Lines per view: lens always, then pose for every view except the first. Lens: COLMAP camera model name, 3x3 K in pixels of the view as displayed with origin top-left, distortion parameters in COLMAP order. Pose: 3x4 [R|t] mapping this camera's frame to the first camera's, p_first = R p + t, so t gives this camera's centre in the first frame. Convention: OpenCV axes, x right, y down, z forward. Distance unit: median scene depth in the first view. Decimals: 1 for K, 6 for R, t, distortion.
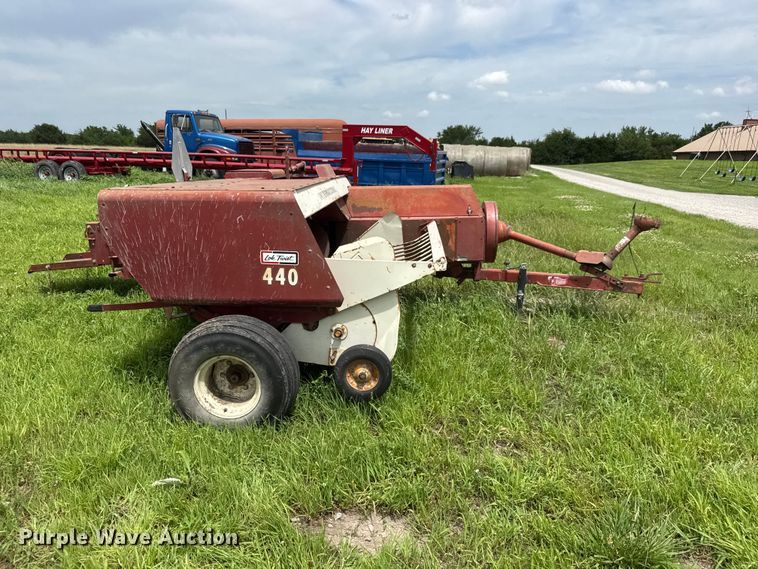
lens RADIAL K [[552.6, 0, 380.7], [0, 552.6, 289.8], [0, 0, 1]] dist [0.032121, -0.036293]
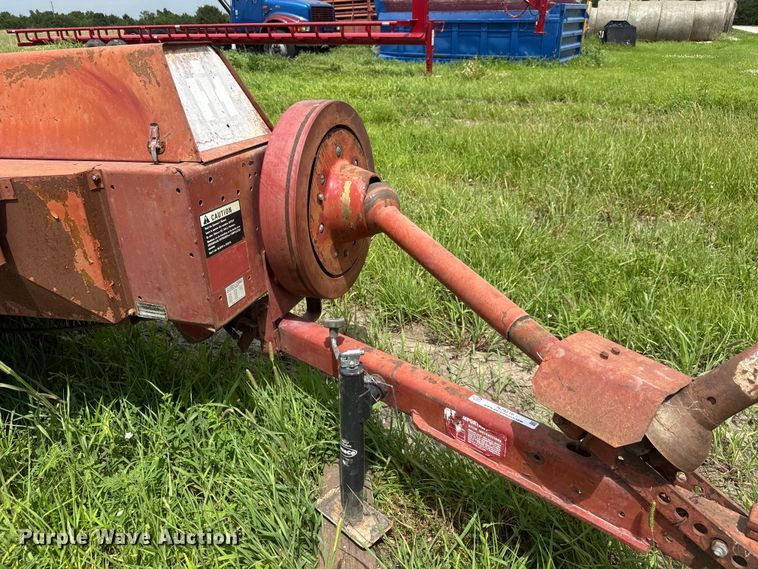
lens RADIAL K [[552.6, 0, 378.5], [0, 552.6, 285.9], [0, 0, 1]] dist [0.032121, -0.036293]
pose [[0.960969, 0.078806, -0.265194, 0.085665], [-0.025316, 0.979598, 0.199364, -0.032979], [0.275495, -0.184869, 0.943359, 0.193070]]
